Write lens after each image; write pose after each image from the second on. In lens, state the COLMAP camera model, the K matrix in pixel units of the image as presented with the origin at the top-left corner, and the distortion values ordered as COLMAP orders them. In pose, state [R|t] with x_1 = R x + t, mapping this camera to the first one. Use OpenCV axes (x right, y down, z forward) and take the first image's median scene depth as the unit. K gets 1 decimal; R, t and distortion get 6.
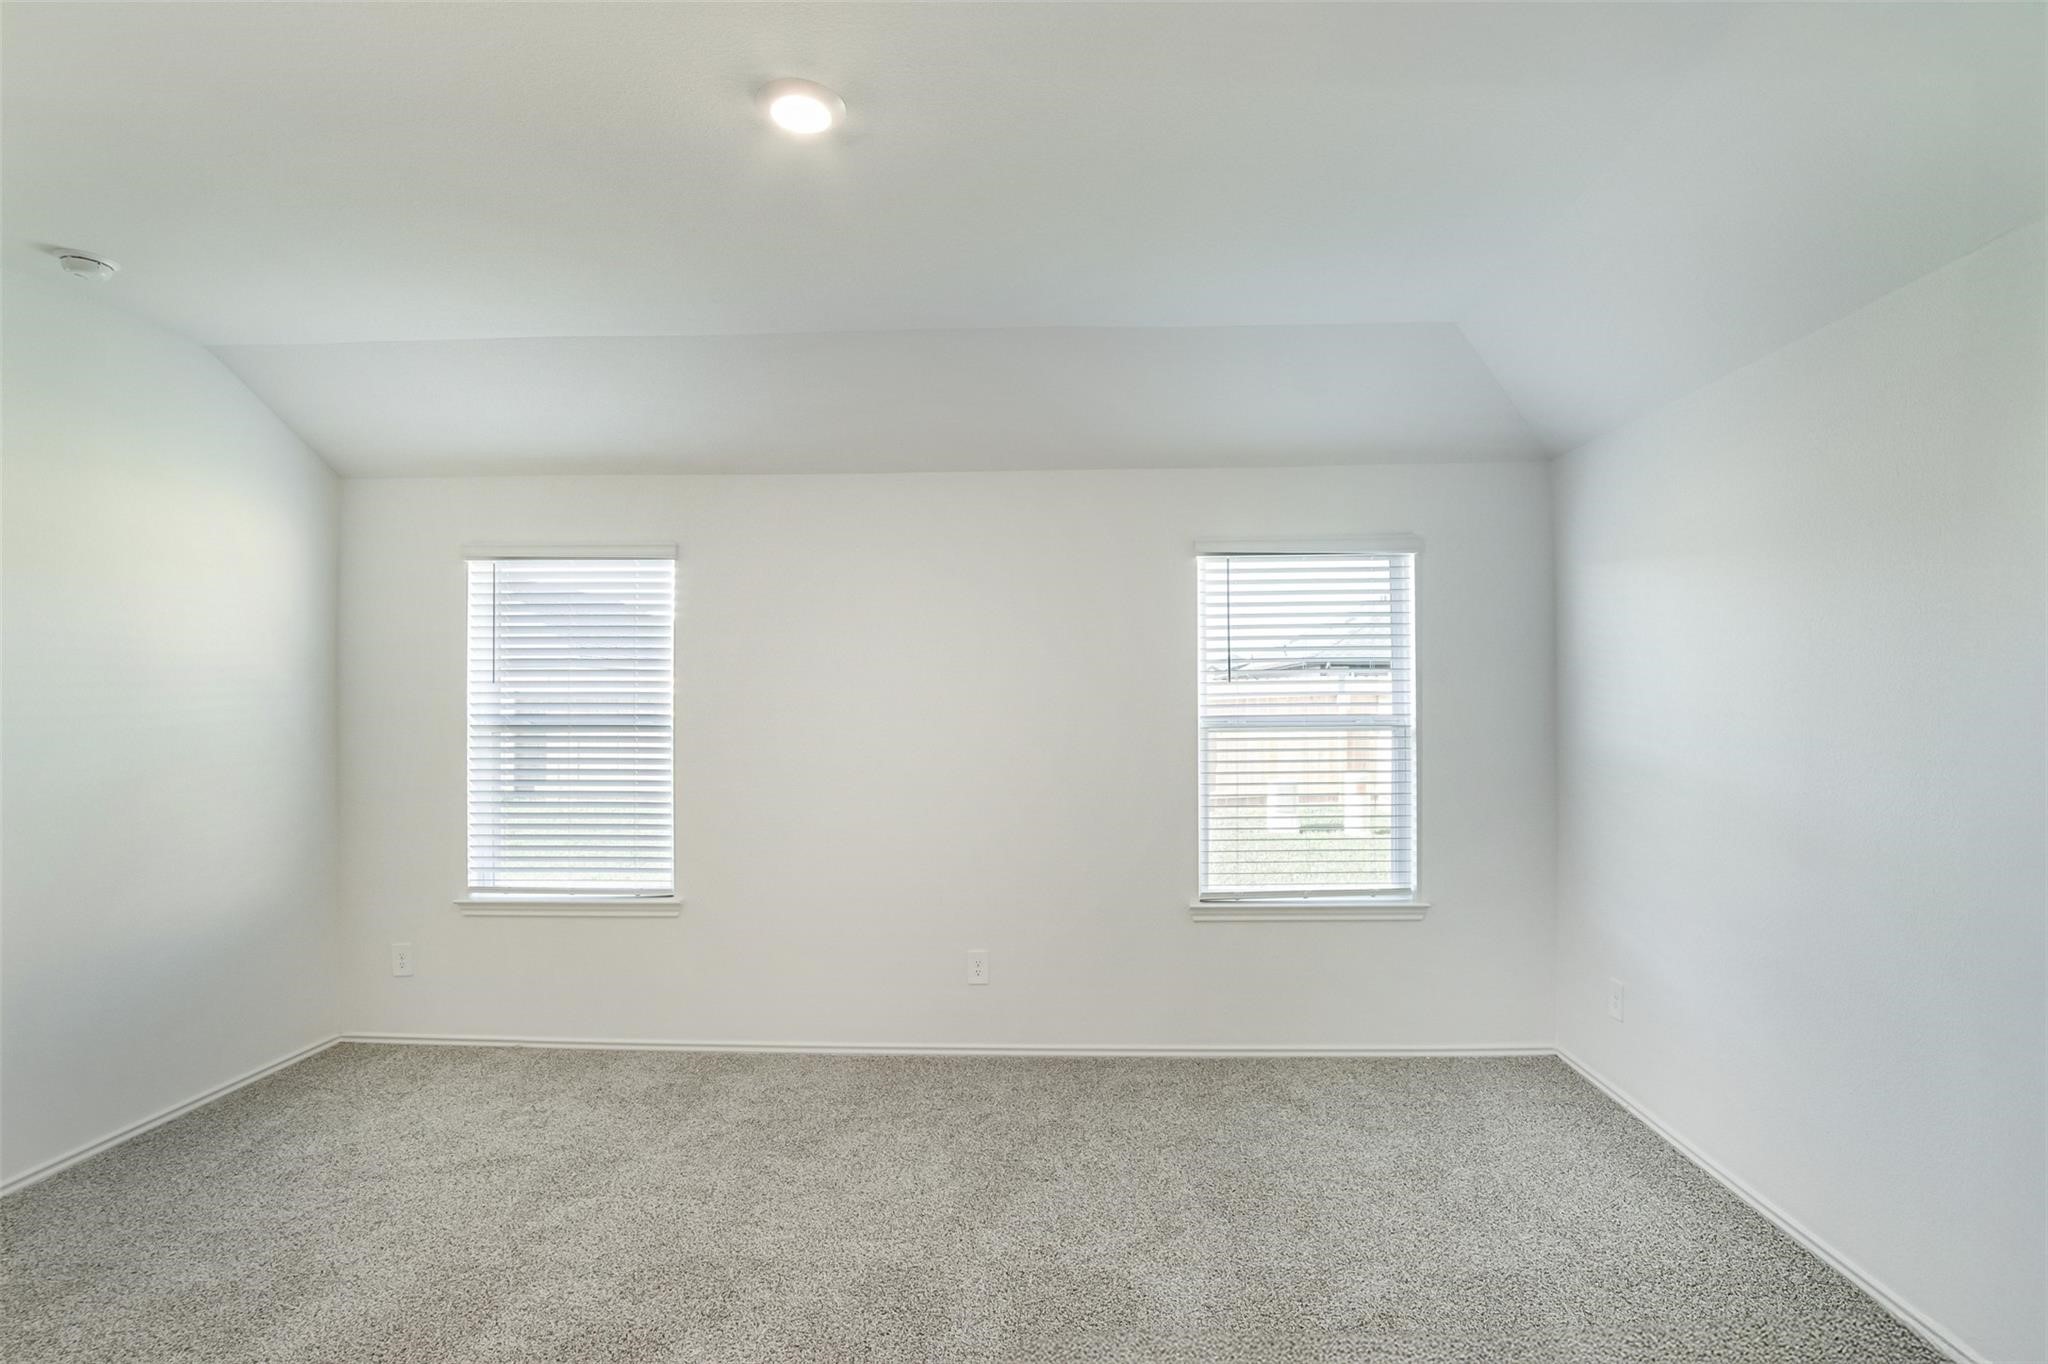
lens RADIAL K [[986.9, 0, 1097.4], [0, 986.9, 687.3], [0, 0, 1]] dist [-0.022059, 0.000545]
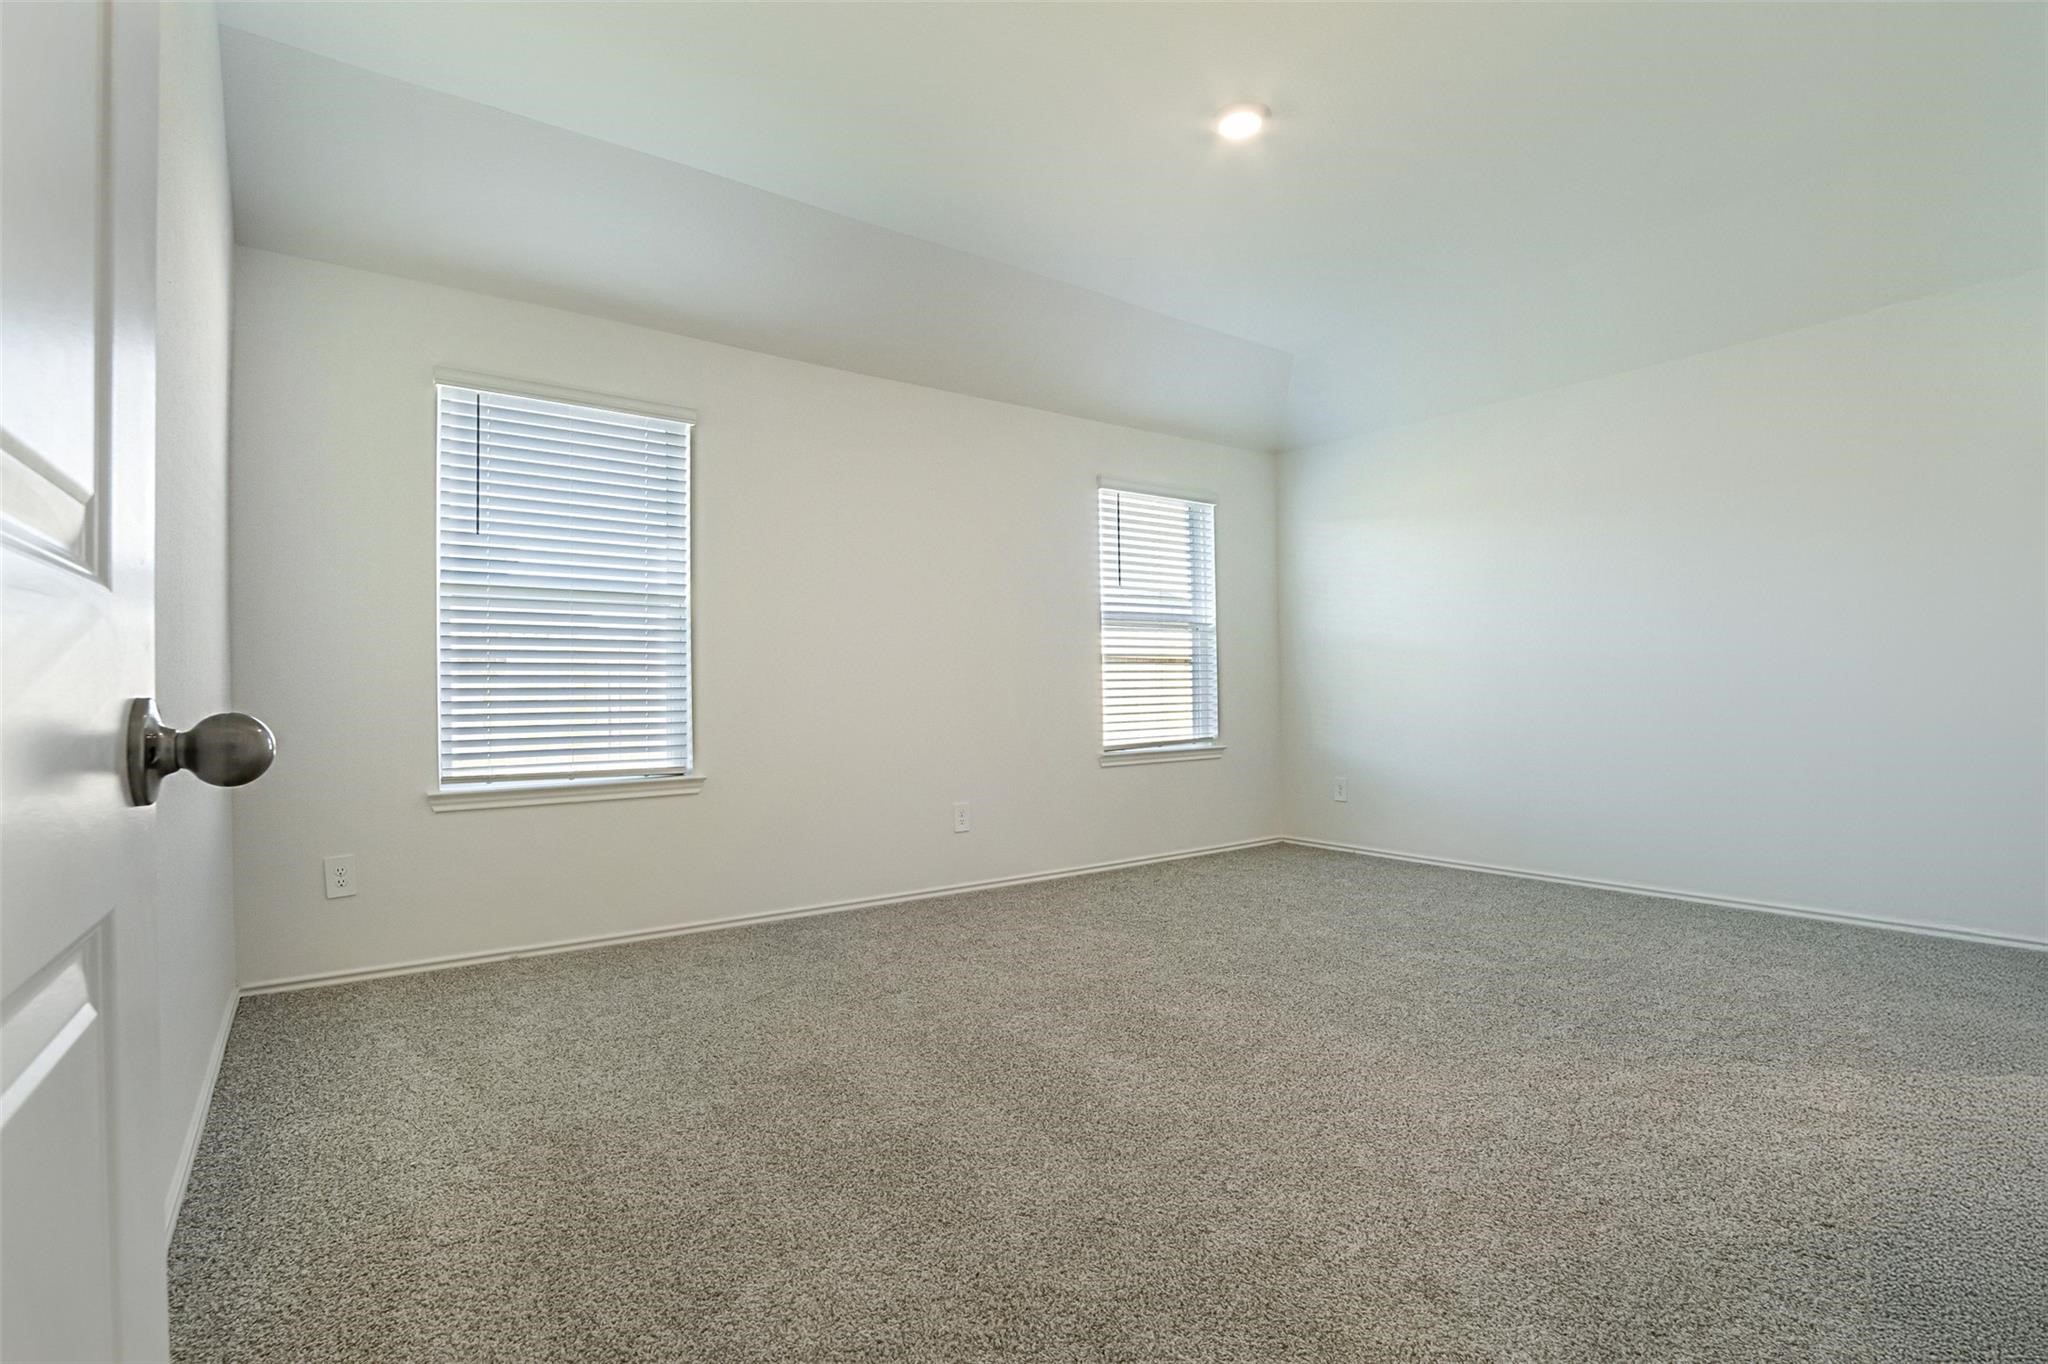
lens RADIAL K [[932.0, 0, 1080.2], [0, 932.0, 674.8], [0, 0, 1]] dist [-0.000658, -0.000080]
pose [[0.785832, -0.000570, 0.618440, -0.704805], [0.007838, 0.999928, -0.009039, 0.129373], [-0.618390, 0.011950, 0.785780, 0.046834]]
